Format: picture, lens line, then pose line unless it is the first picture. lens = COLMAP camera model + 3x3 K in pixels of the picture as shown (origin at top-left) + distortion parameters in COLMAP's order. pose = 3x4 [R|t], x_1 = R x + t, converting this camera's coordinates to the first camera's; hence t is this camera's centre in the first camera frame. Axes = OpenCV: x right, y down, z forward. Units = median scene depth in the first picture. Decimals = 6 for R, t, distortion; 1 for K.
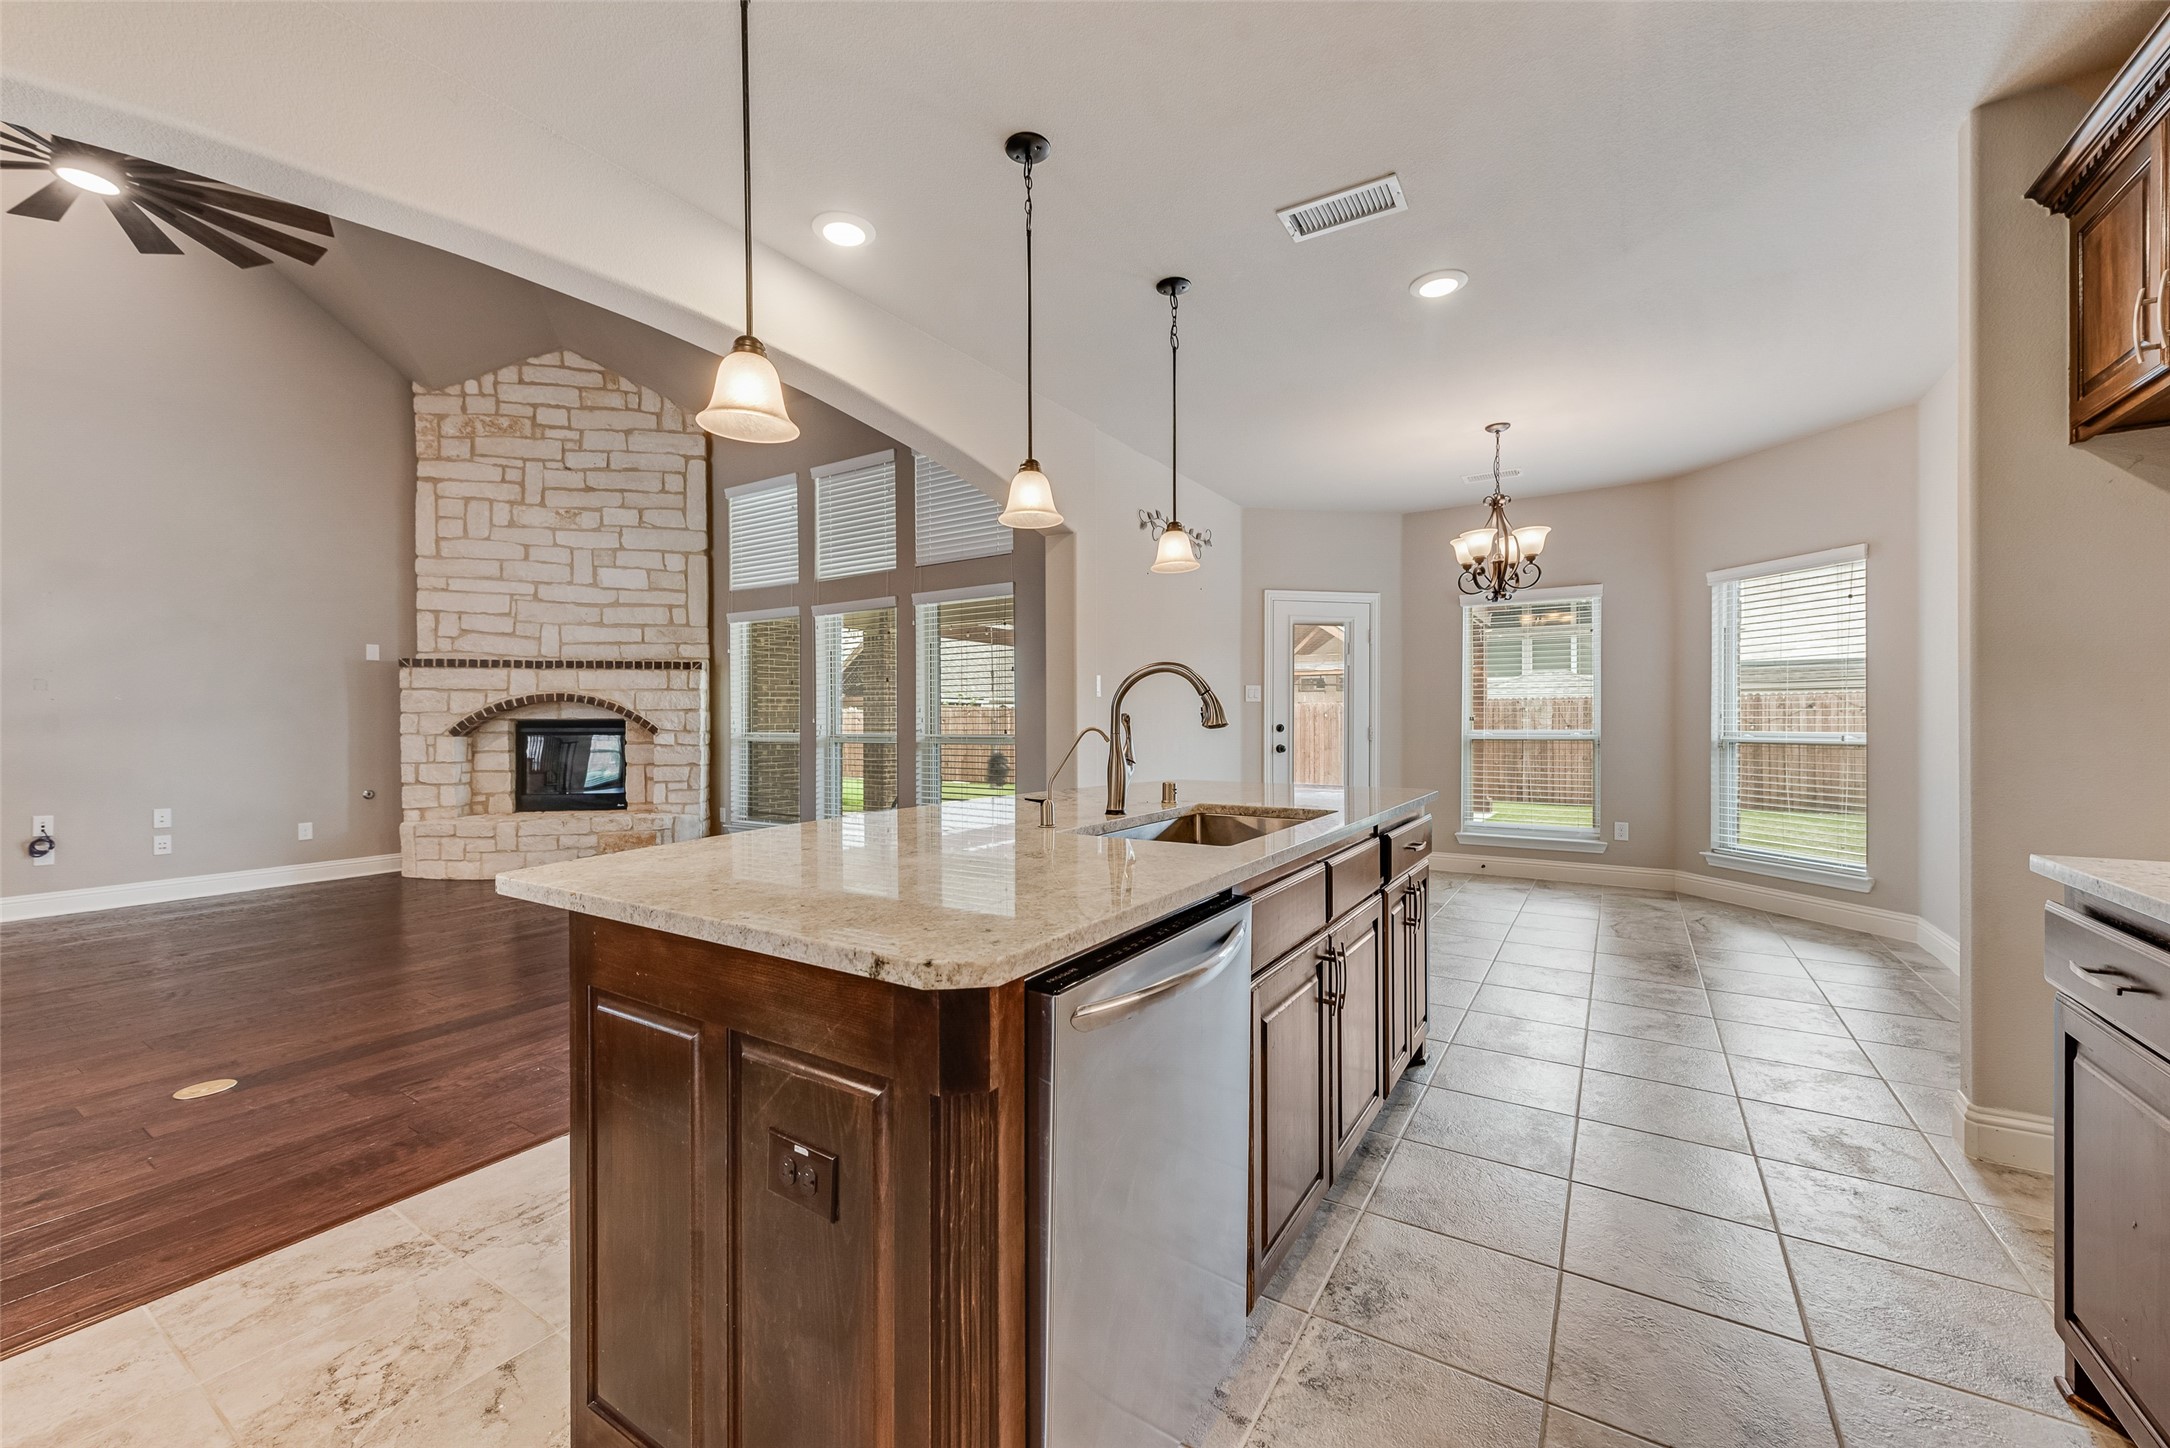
lens RADIAL K [[847.5, 0, 1077.7], [0, 847.5, 721.2], [0, 0, 1]] dist [0.012004, -0.002833]
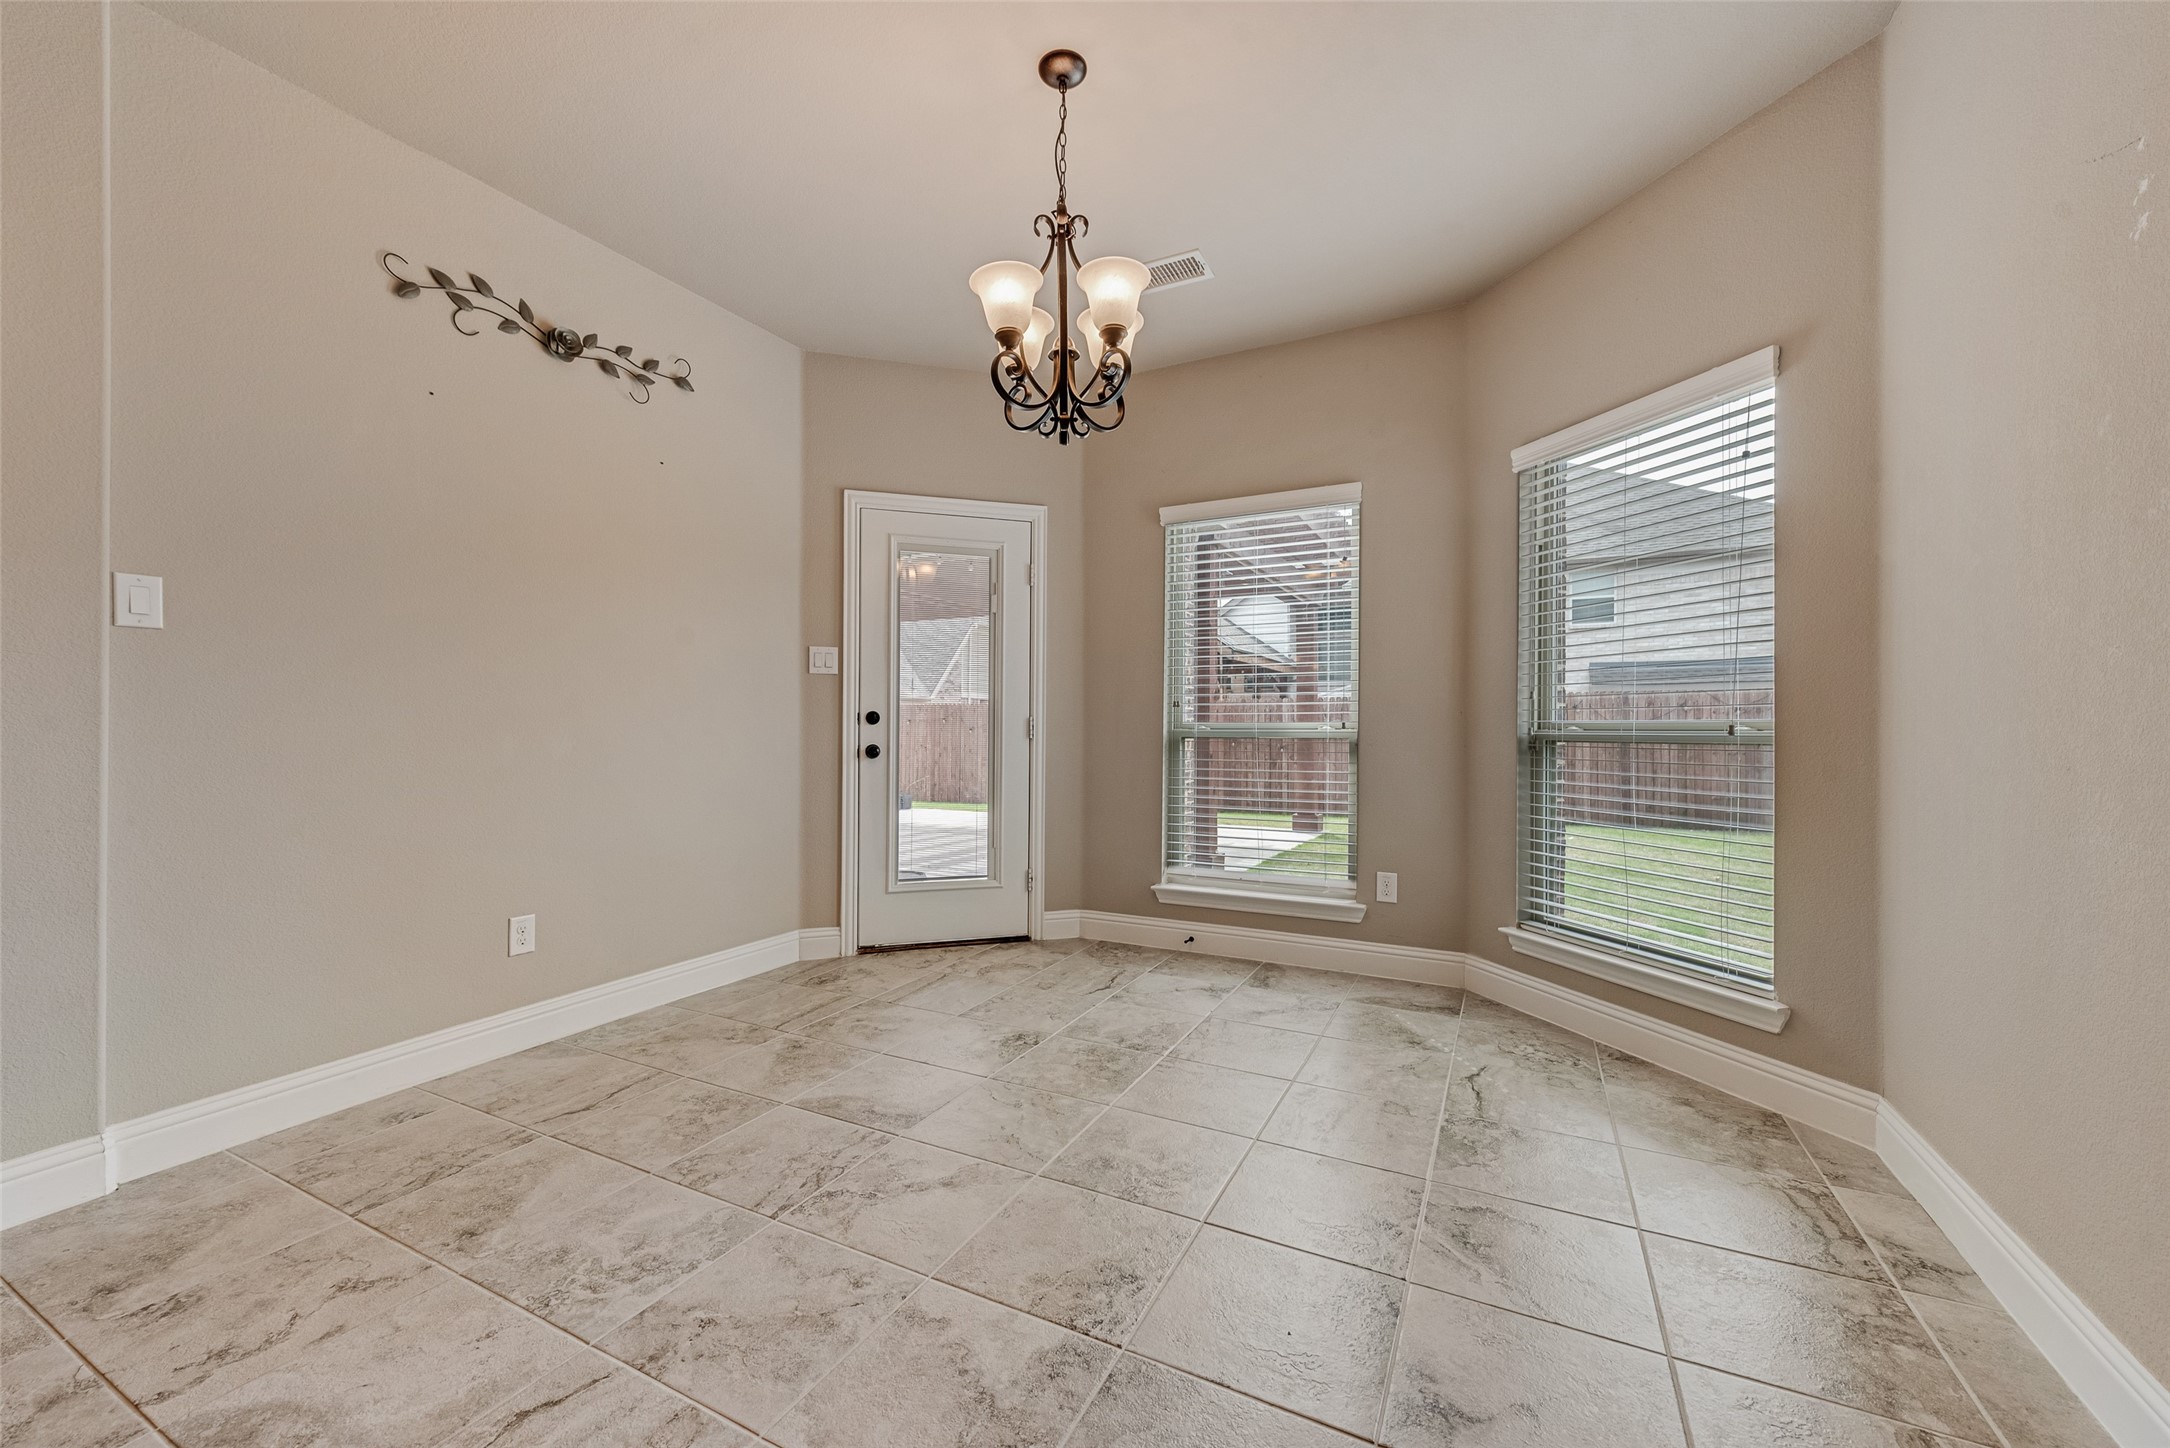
lens RADIAL K [[847.5, 0, 1071.7], [0, 847.5, 728.8], [0, 0, 1]] dist [0.012004, -0.002833]
pose [[0.996243, 0.005398, 0.086436, 0.313021], [-0.005406, 0.999985, -0.000144, 0.014544], [-0.086436, -0.000324, 0.996257, 0.359075]]
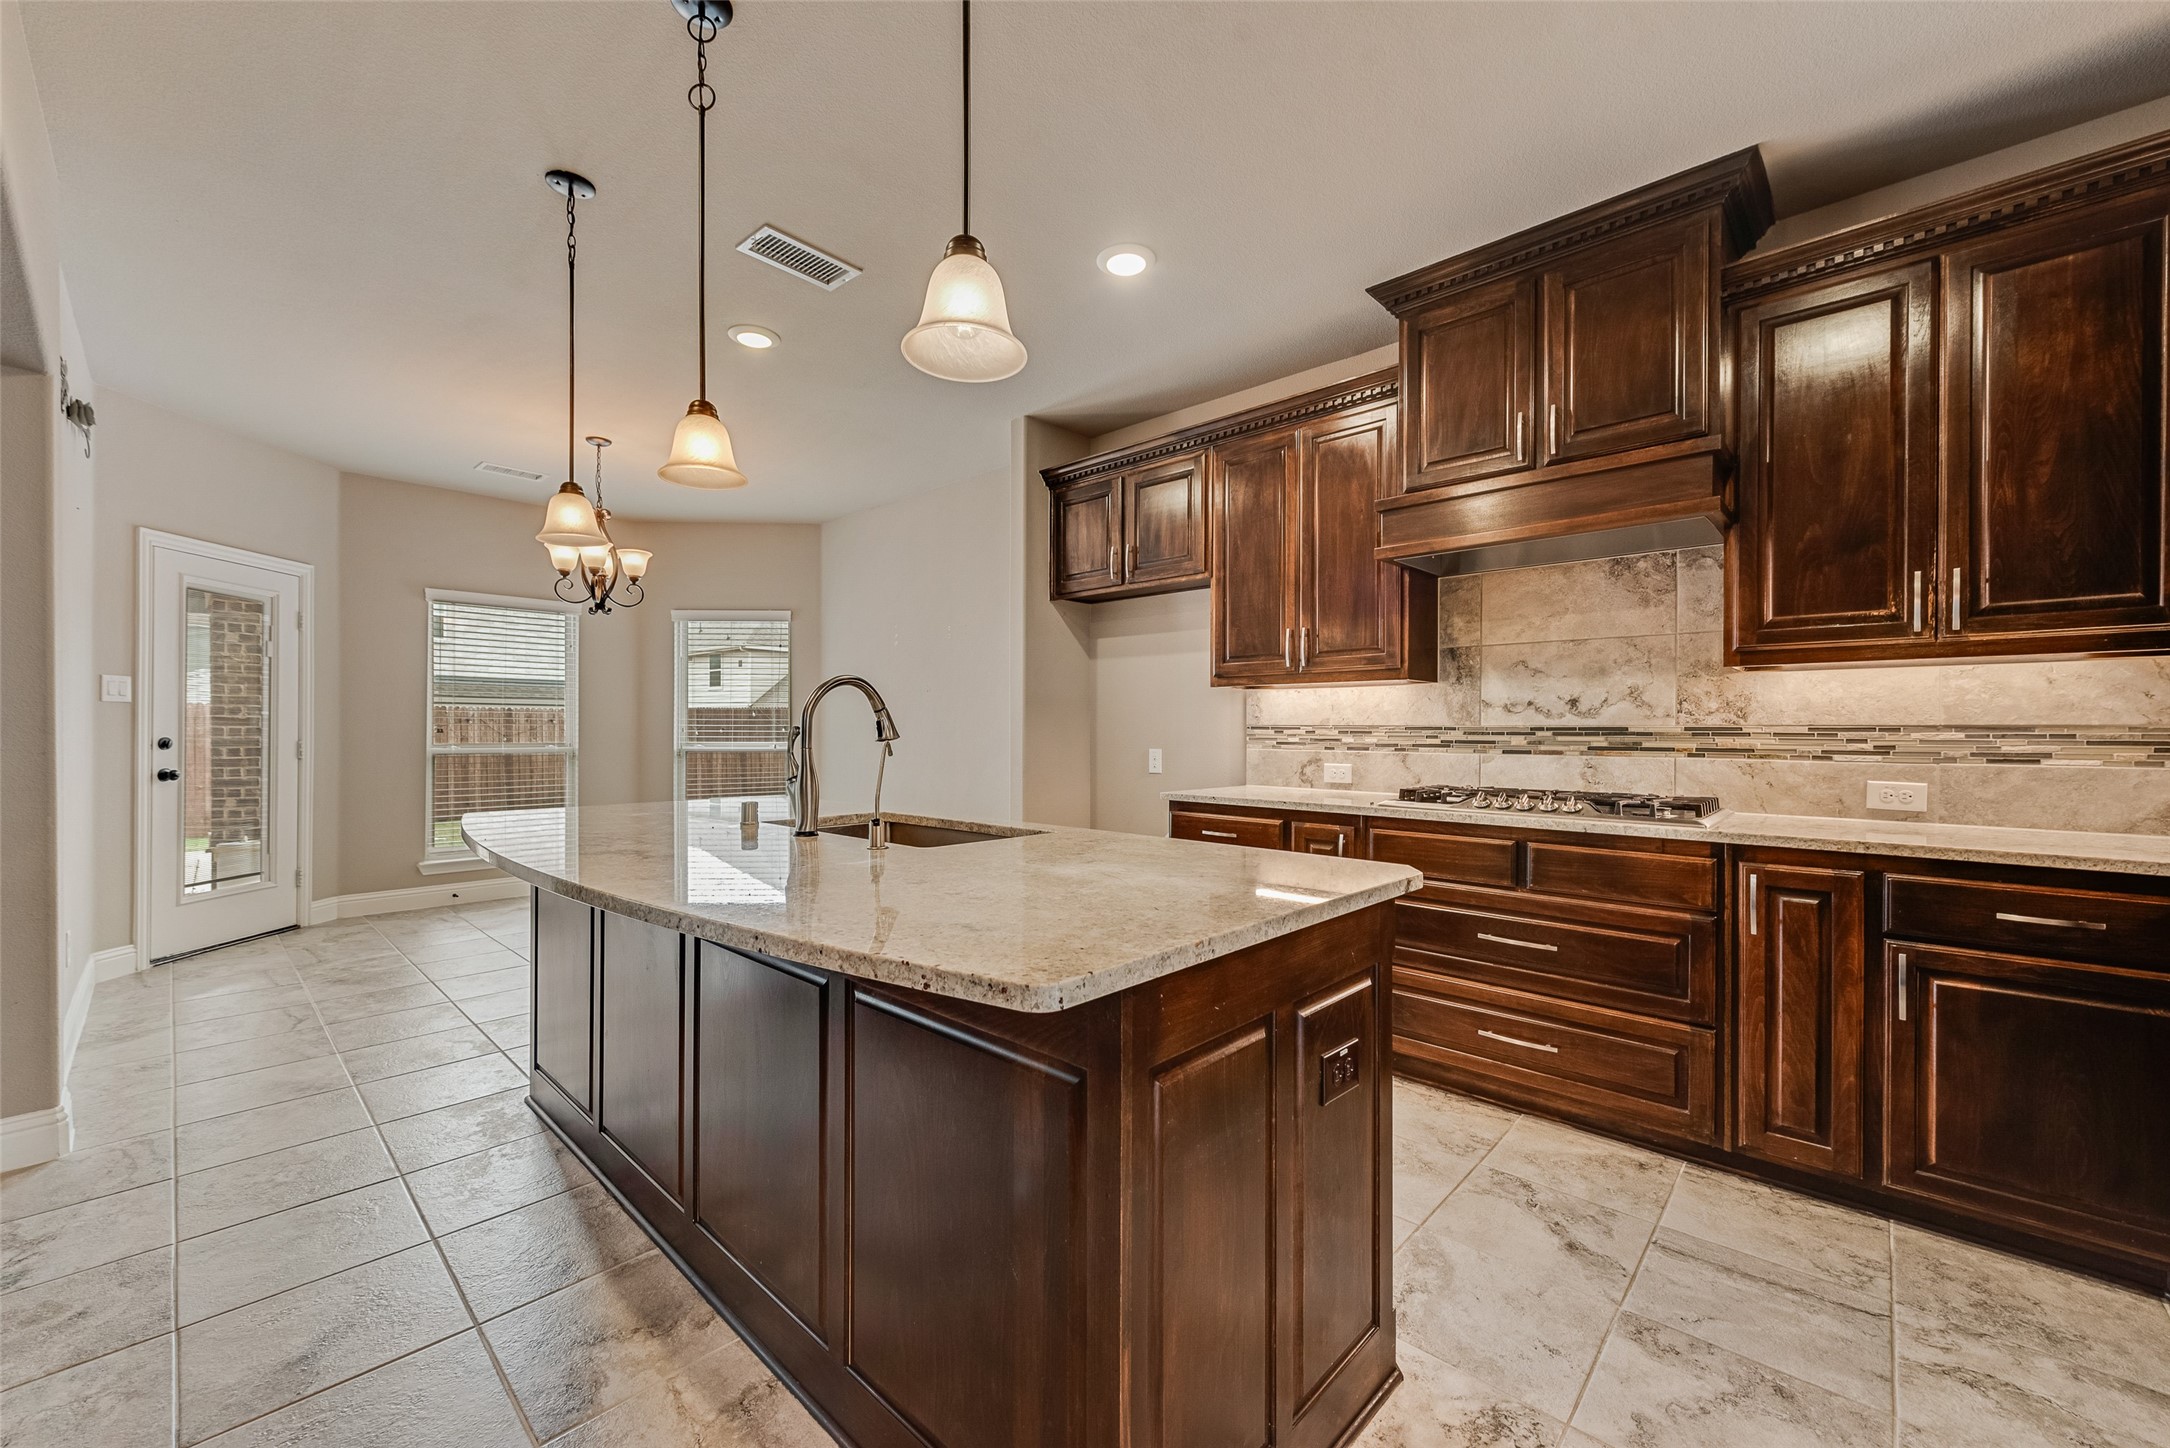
lens RADIAL K [[847.5, 0, 1077.0], [0, 847.5, 733.6], [0, 0, 1]] dist [0.012004, -0.002833]
pose [[0.186252, 0.001985, 0.982500, -0.264878], [-0.002698, 0.999995, -0.001509, -0.000410], [-0.982498, -0.002369, 0.186257, 0.177238]]
